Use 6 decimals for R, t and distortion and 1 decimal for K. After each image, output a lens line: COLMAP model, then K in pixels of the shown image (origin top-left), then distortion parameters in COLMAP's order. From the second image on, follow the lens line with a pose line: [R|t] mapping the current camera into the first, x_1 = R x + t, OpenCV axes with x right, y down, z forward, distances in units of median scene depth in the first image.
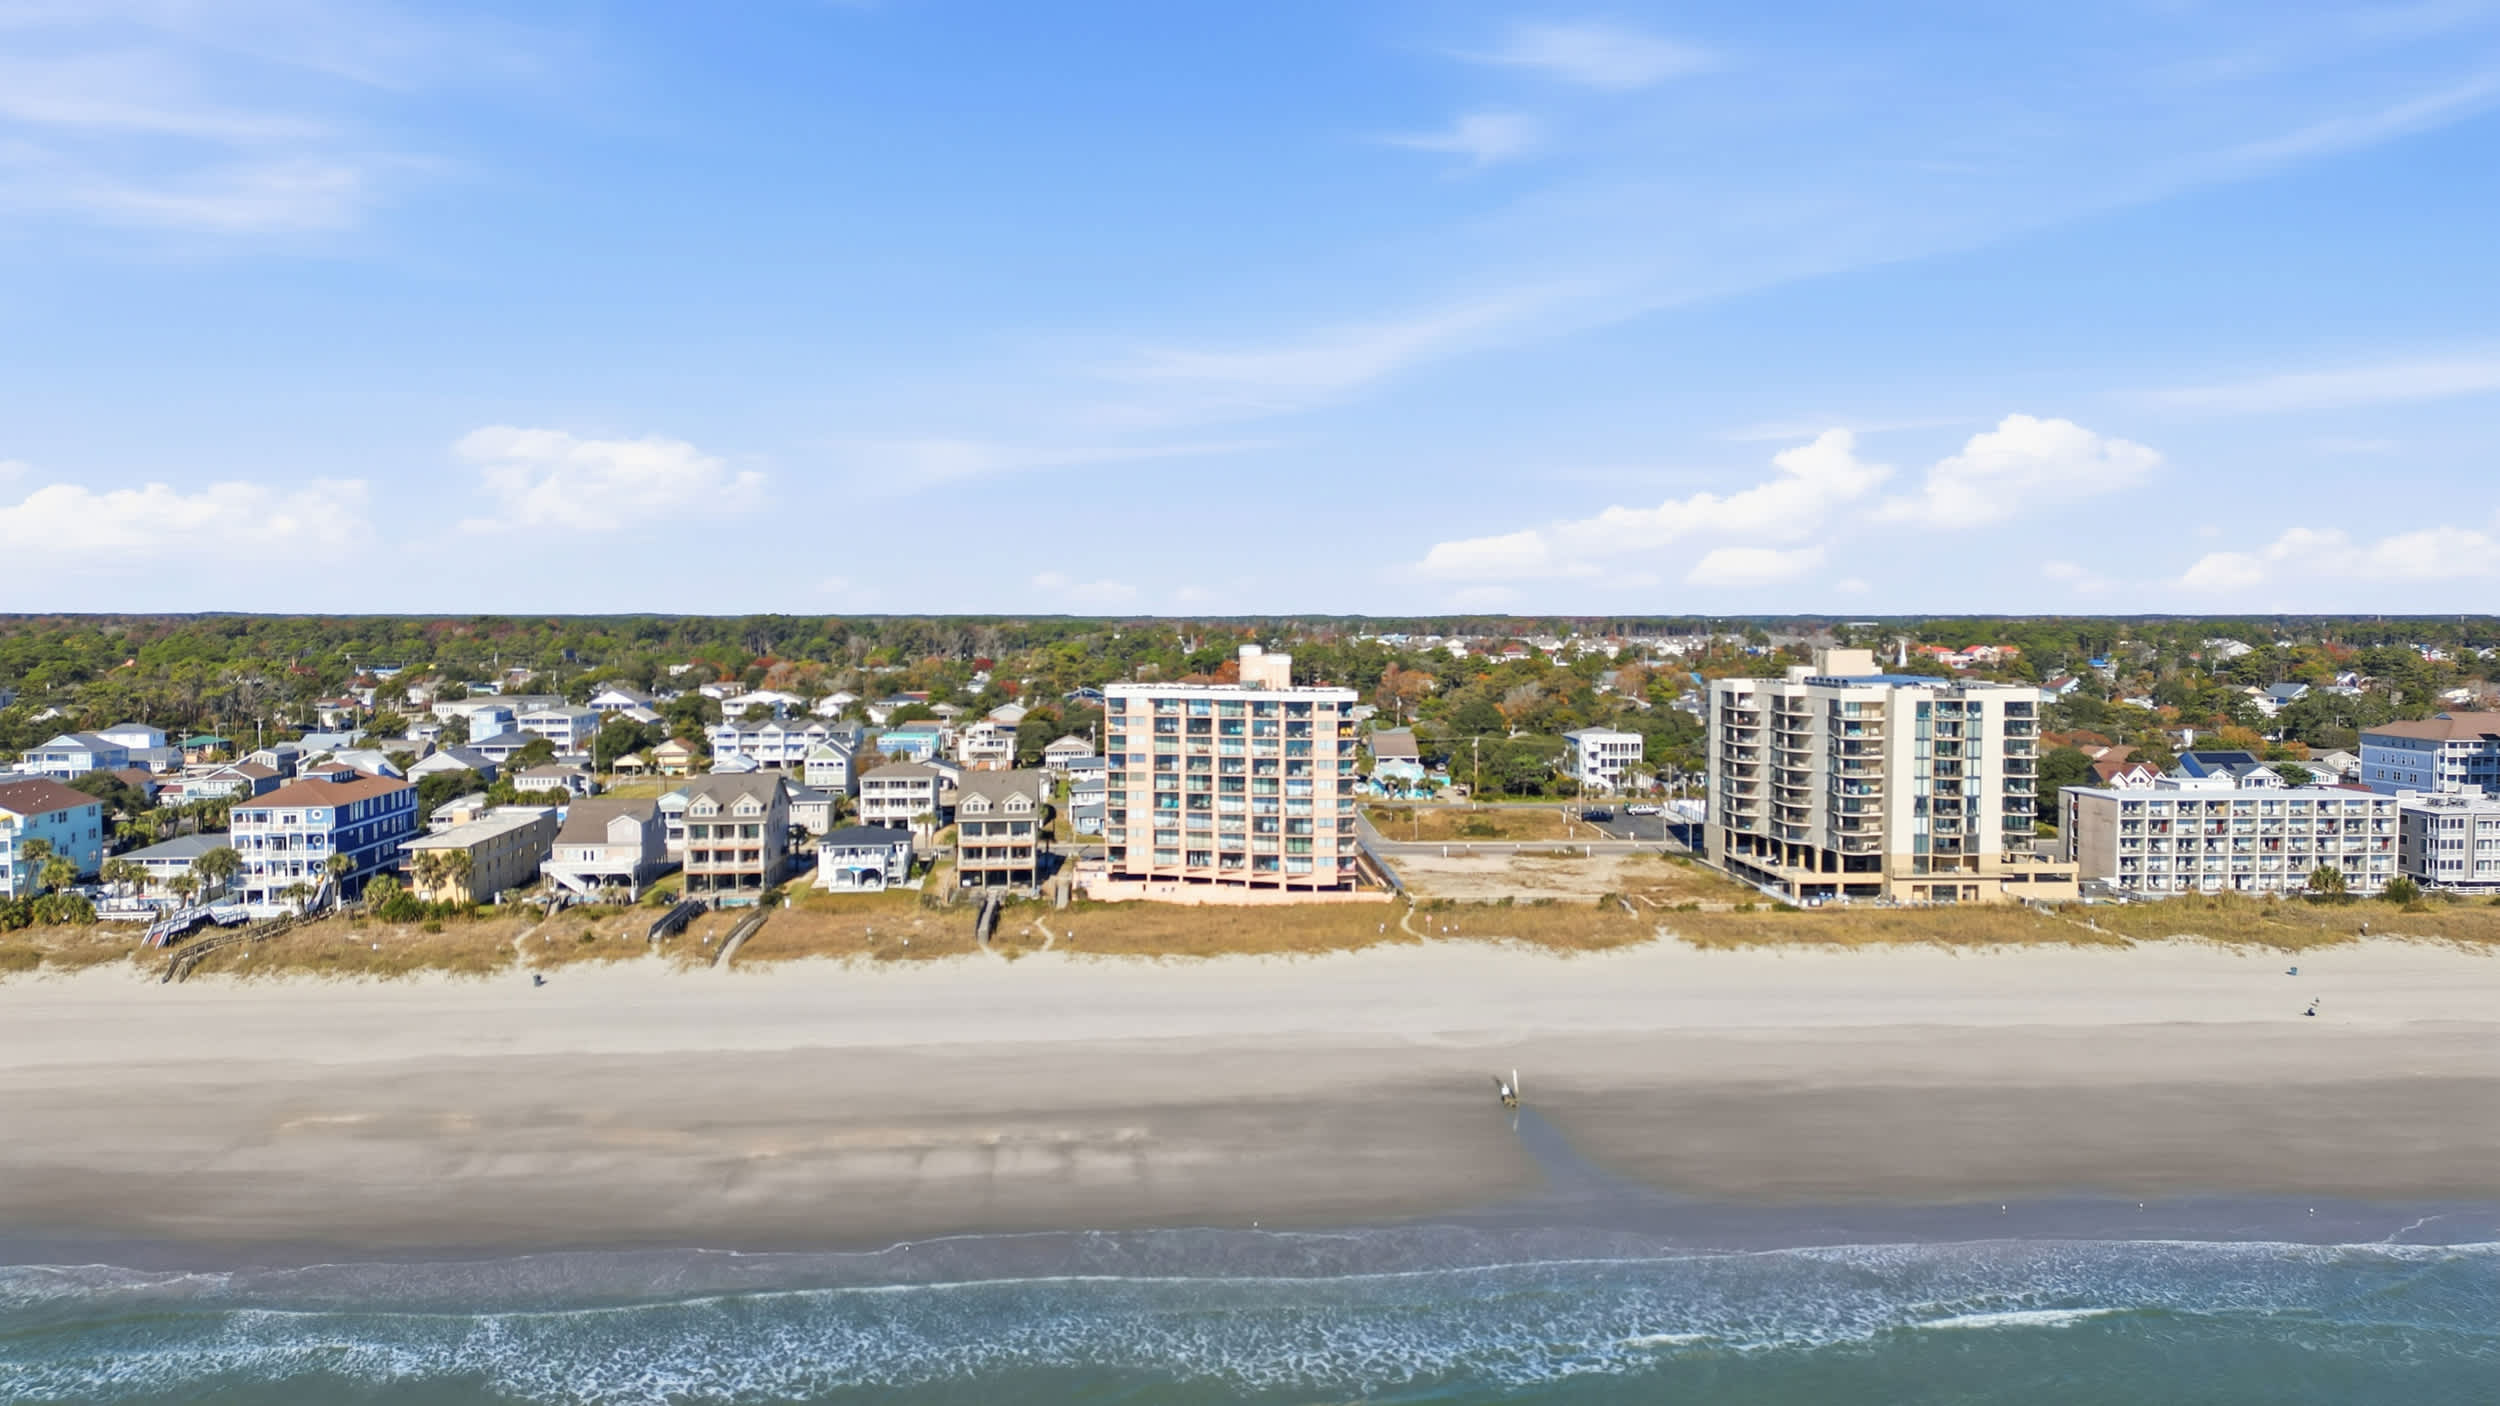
lens RADIAL K [[1744.7, 0, 1250.0], [0, 1744.7, 703.0], [0, 0, 1]] dist [0.082771, -0.075260]
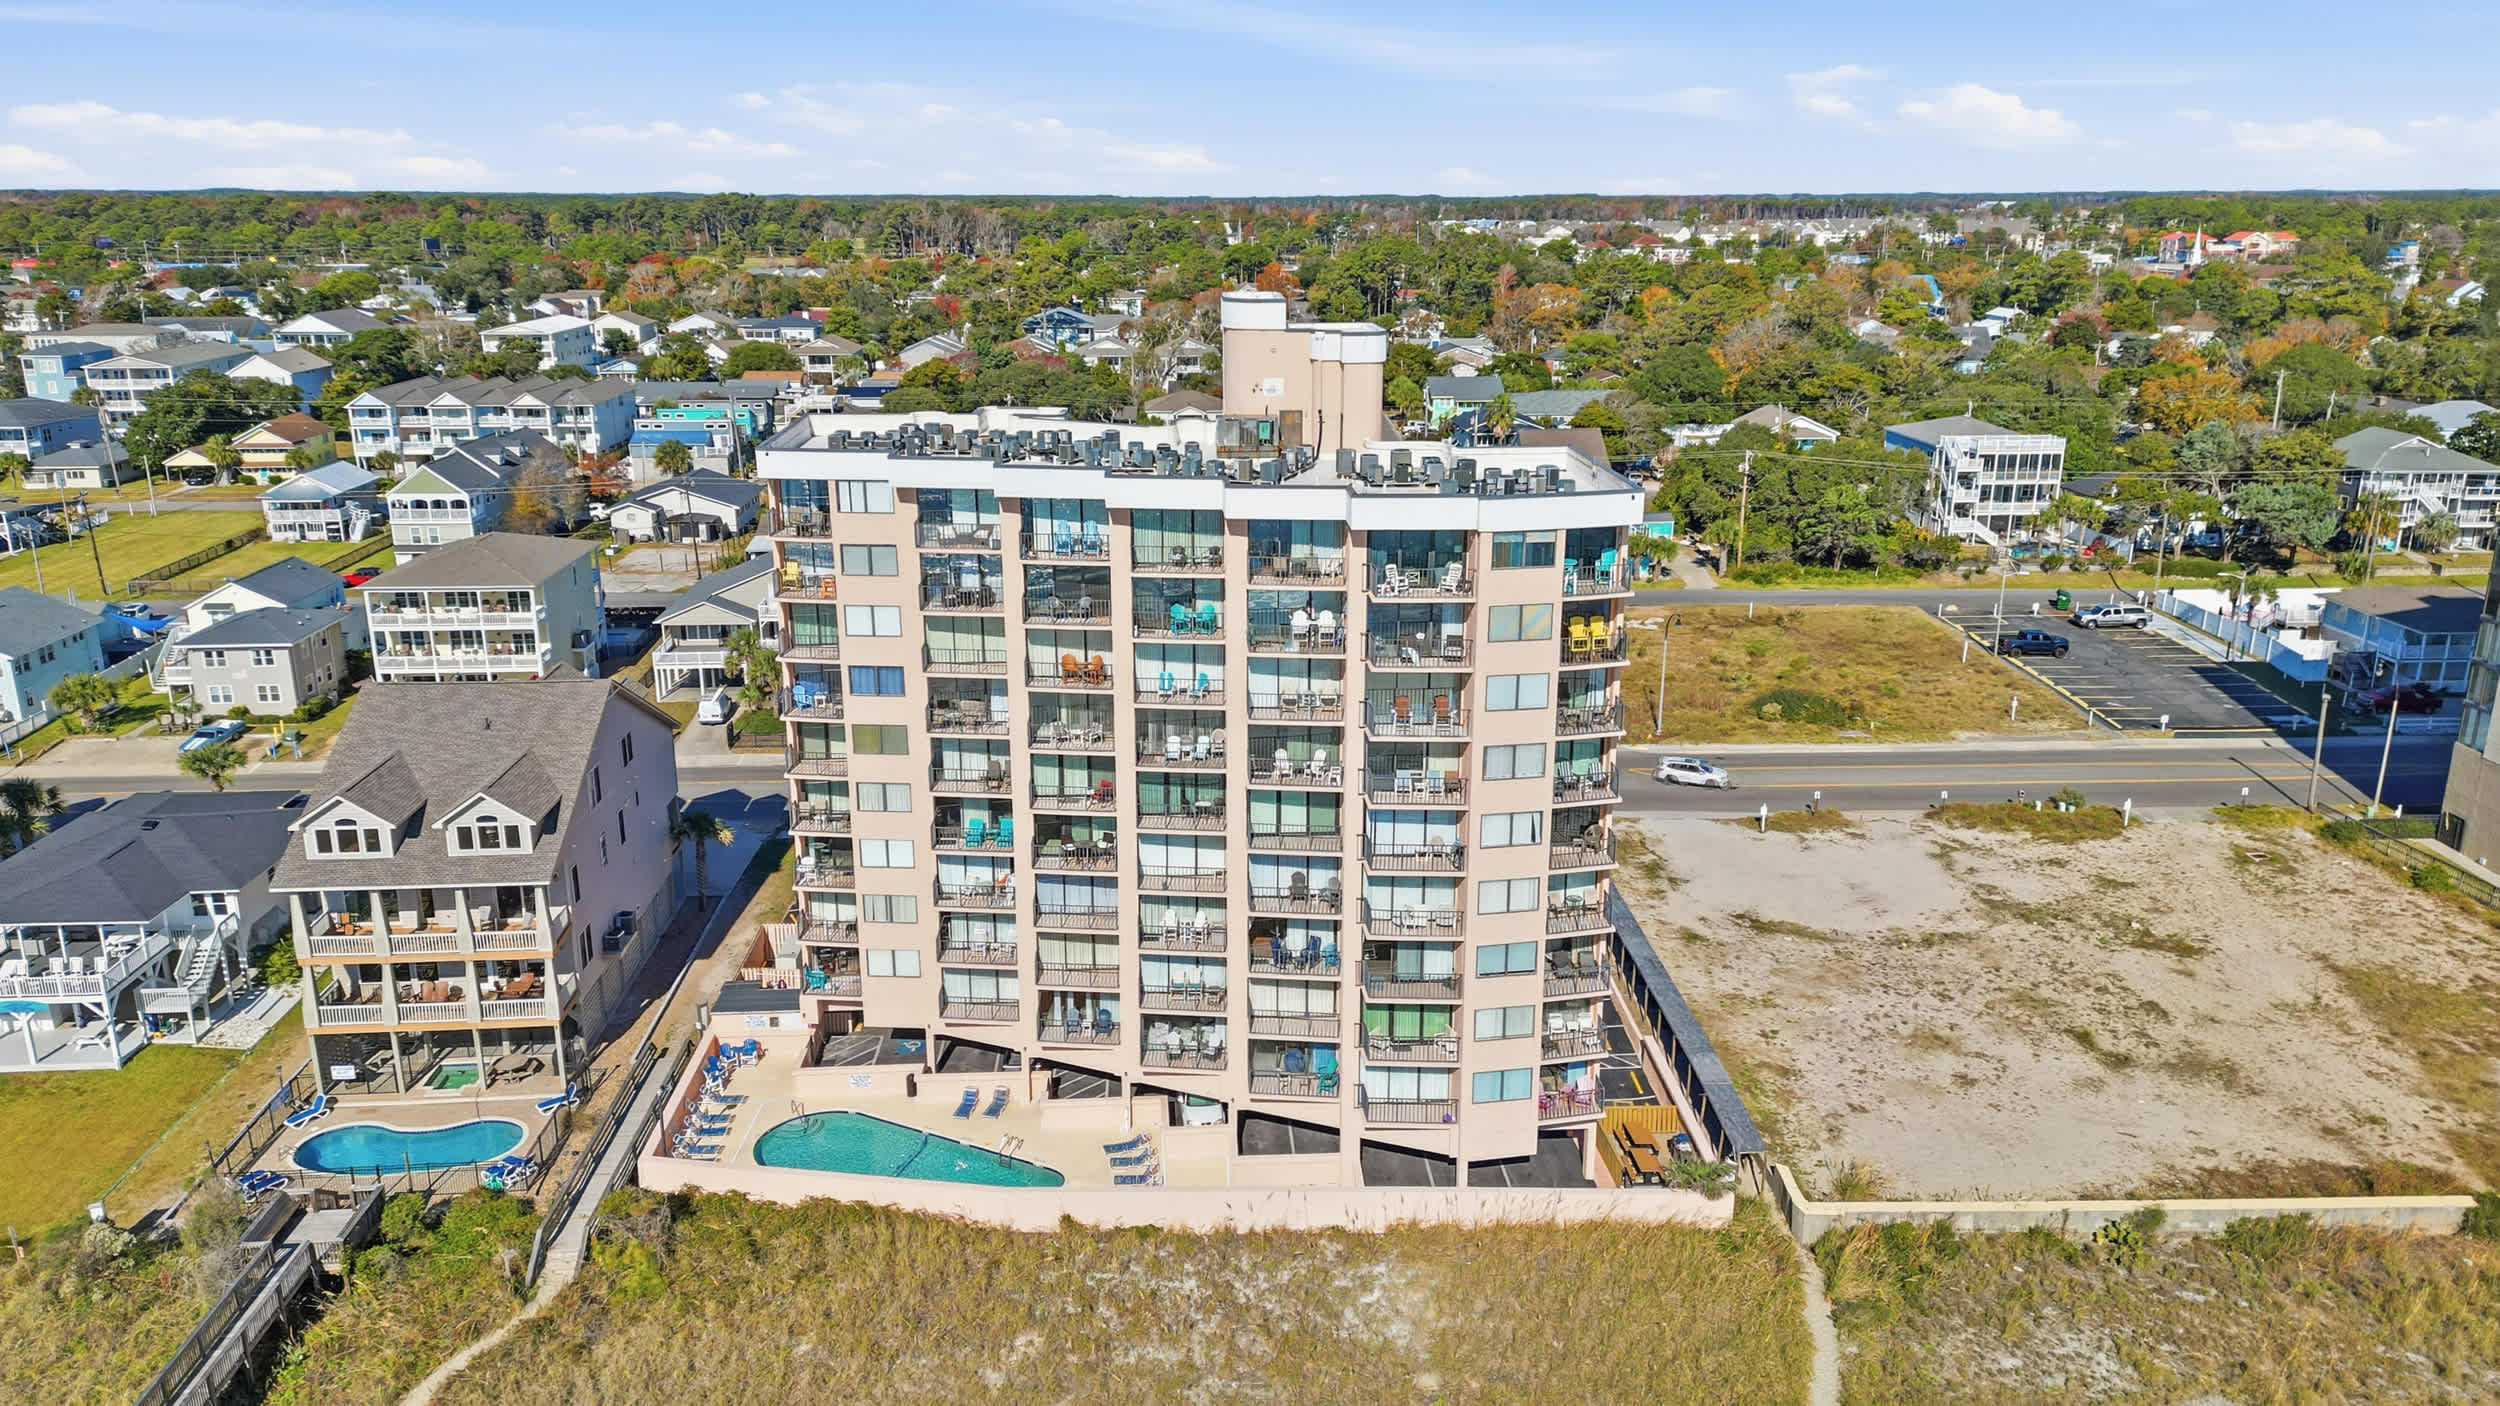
lens RADIAL K [[1744.7, 0, 1250.0], [0, 1744.7, 703.0], [0, 0, 1]] dist [0.082771, -0.075260]
pose [[0.999390, 0.008725, -0.033817, 0.010942], [-0.000763, 0.973512, 0.228636, -0.034801], [0.034916, -0.228470, 0.972925, 0.710413]]
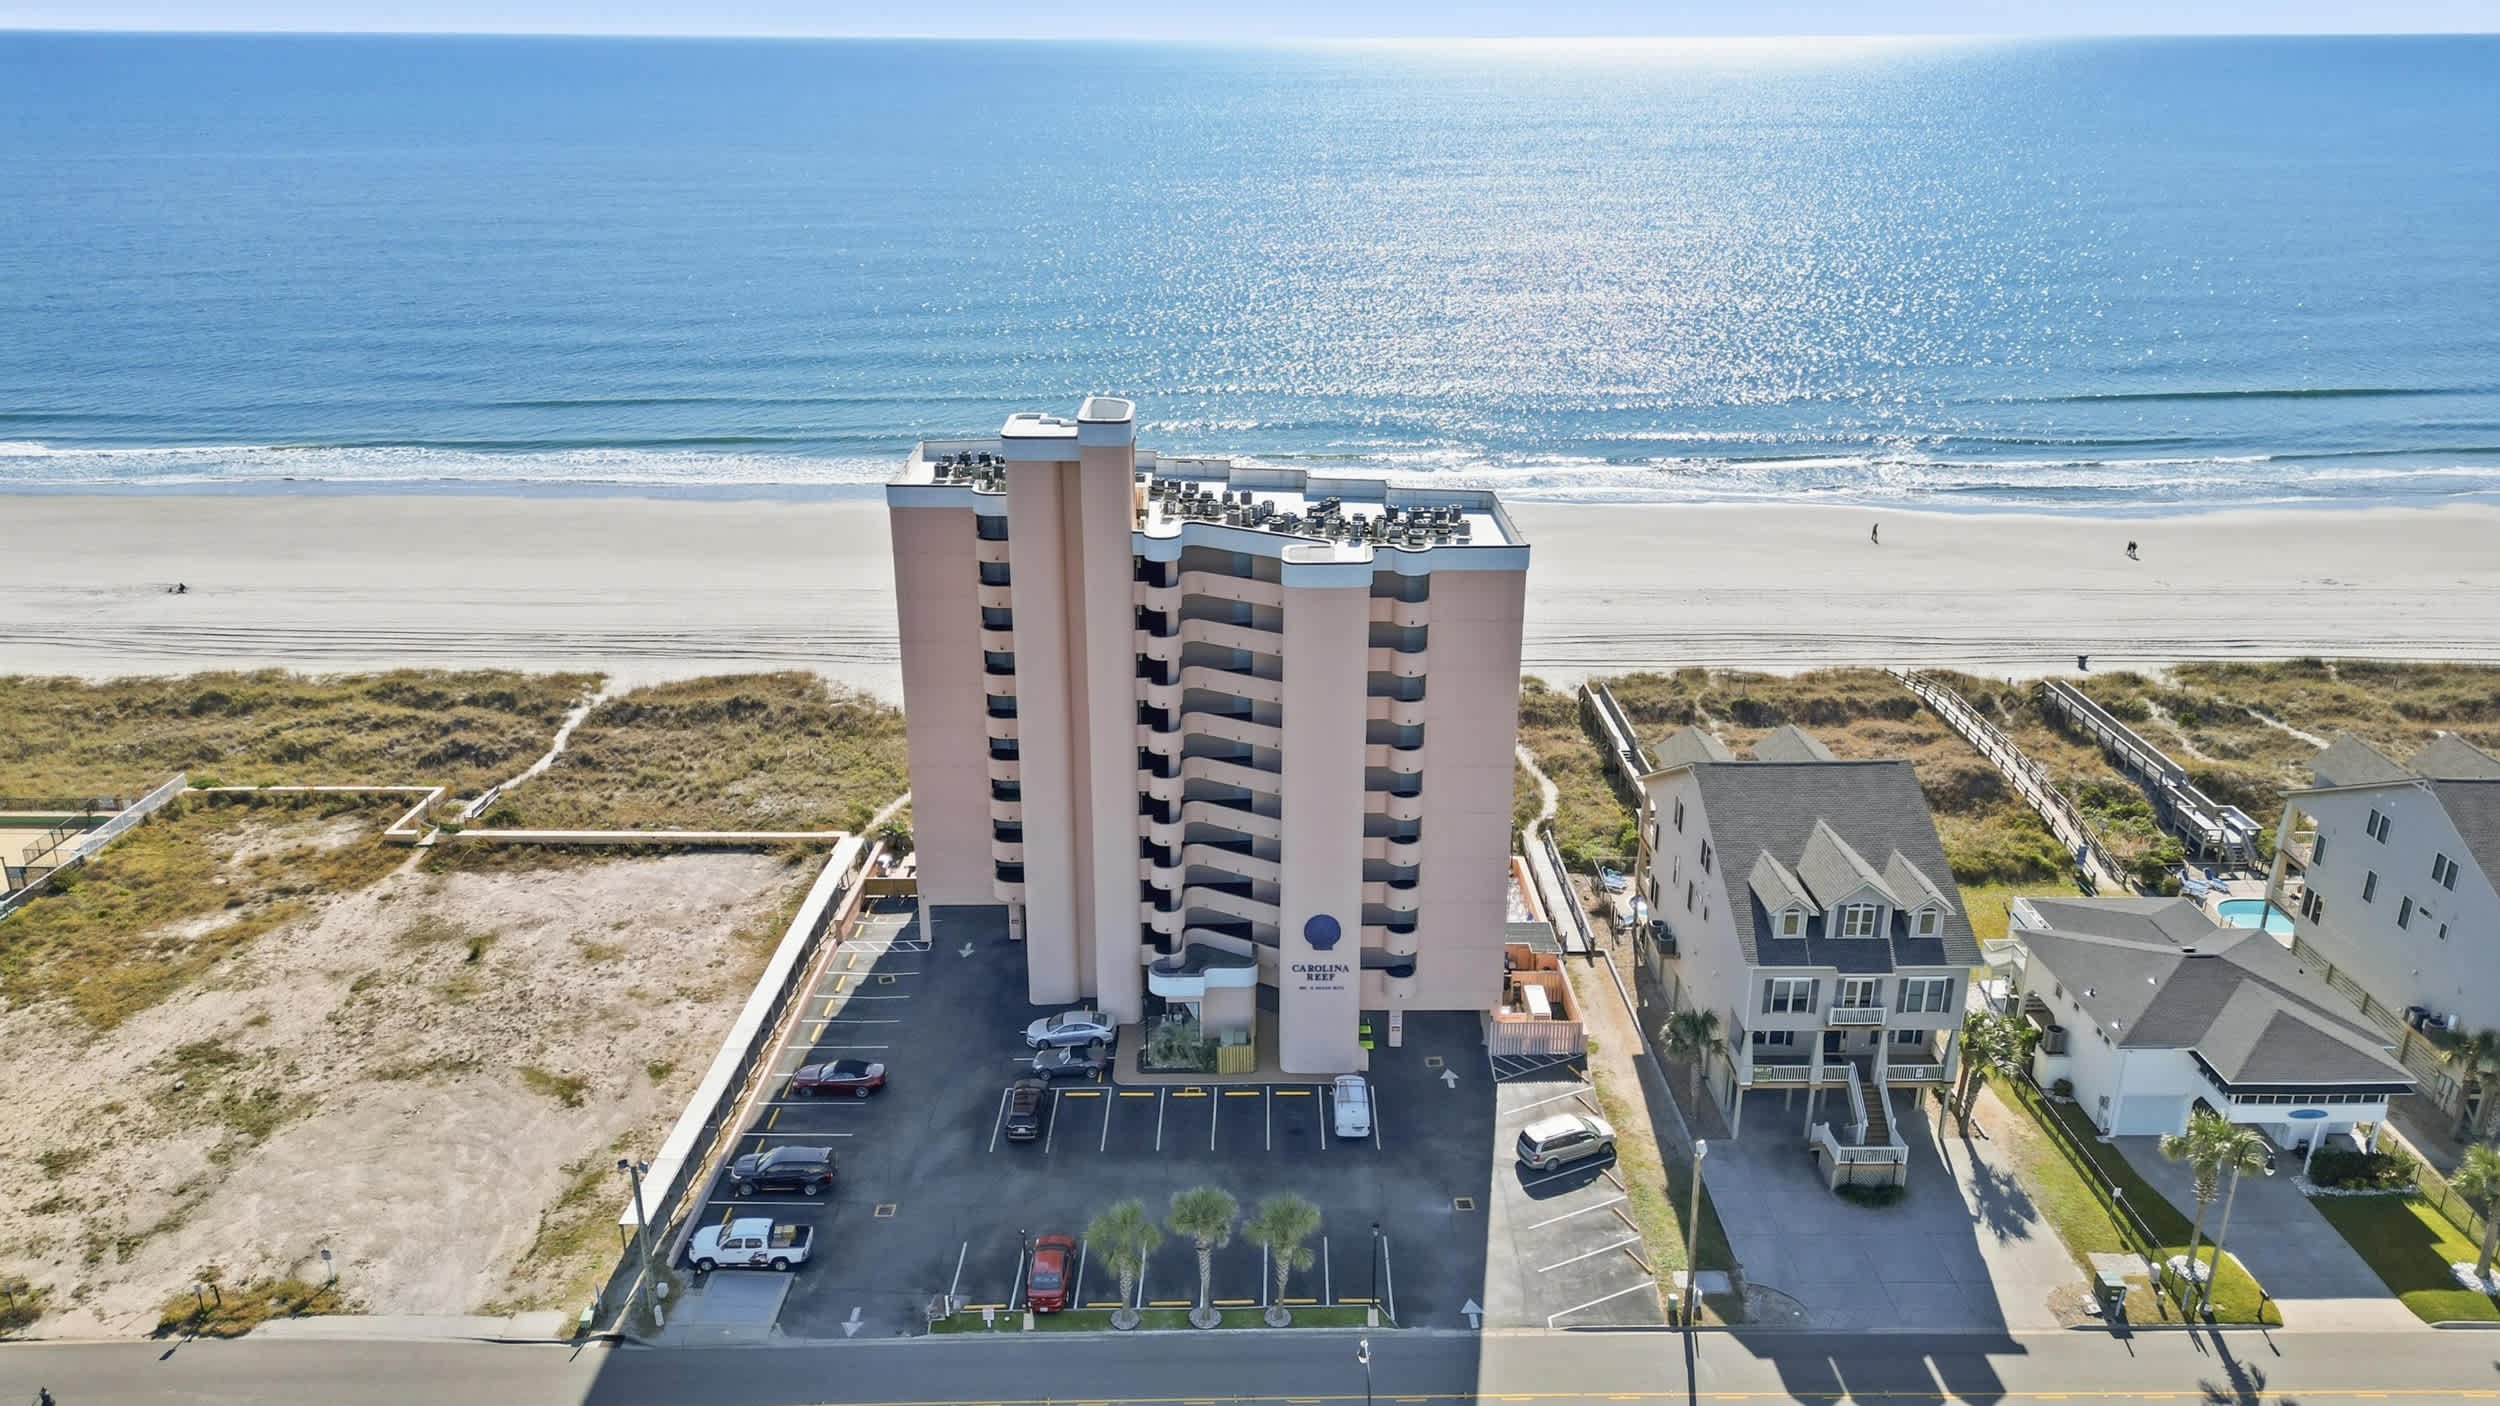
lens RADIAL K [[1744.7, 0, 1250.0], [0, 1744.7, 703.0], [0, 0, 1]] dist [0.082771, -0.075260]
pose [[-0.995561, -0.036181, 0.086882, -0.060686], [0.002991, 0.910526, 0.413442, -0.125189], [-0.094067, 0.411866, -0.906376, 1.362808]]
